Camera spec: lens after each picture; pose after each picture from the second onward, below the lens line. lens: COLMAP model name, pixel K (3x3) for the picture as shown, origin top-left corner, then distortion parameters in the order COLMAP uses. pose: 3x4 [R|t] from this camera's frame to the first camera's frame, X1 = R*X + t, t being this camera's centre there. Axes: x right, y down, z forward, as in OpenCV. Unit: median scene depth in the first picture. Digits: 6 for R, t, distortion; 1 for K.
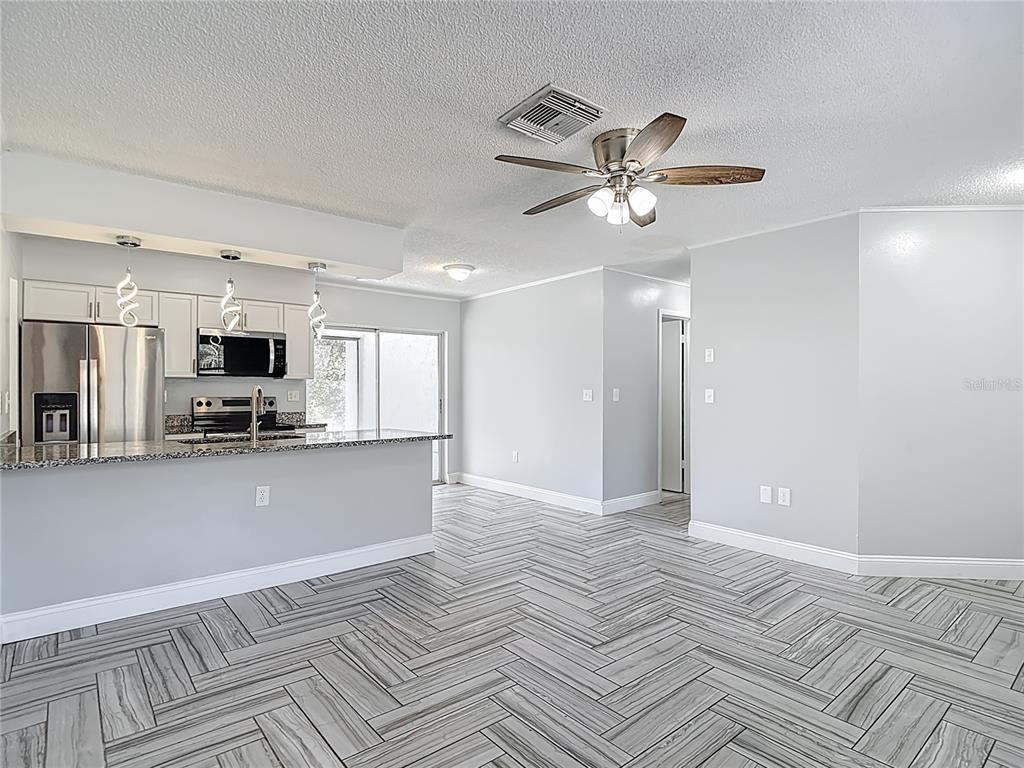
lens RADIAL K [[552.3, 0, 519.5], [0, 552.3, 389.5], [0, 0, 1]] dist [-0.002933, -0.007992]
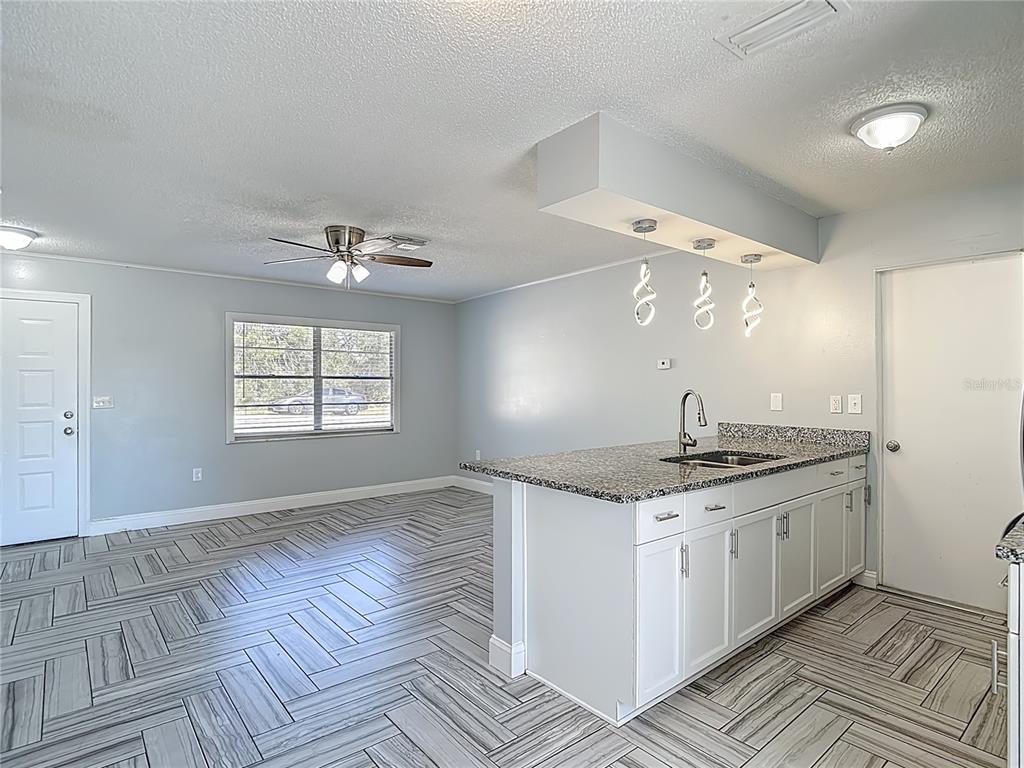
lens RADIAL K [[552.3, 0, 536.9], [0, 552.3, 382.5], [0, 0, 1]] dist [-0.002933, -0.007992]
pose [[-0.999641, 0.003530, -0.026577, -0.264588], [0.003768, 0.999953, -0.008912, -0.016526], [0.026545, -0.009009, -0.999607, 2.218106]]
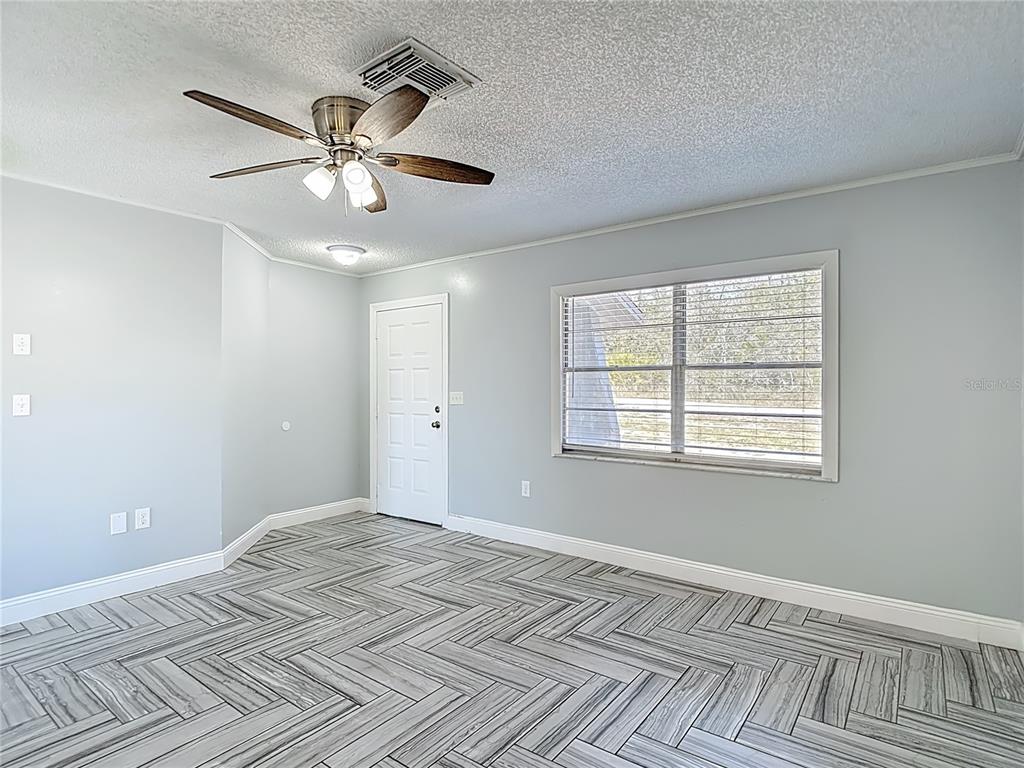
lens RADIAL K [[552.3, 0, 508.4], [0, 552.3, 388.6], [0, 0, 1]] dist [-0.002933, -0.007992]
pose [[-0.226922, -0.006207, 0.973893, -0.630400], [0.000459, 0.999979, 0.006480, -0.018182], [-0.973913, 0.001918, -0.226914, 0.832023]]
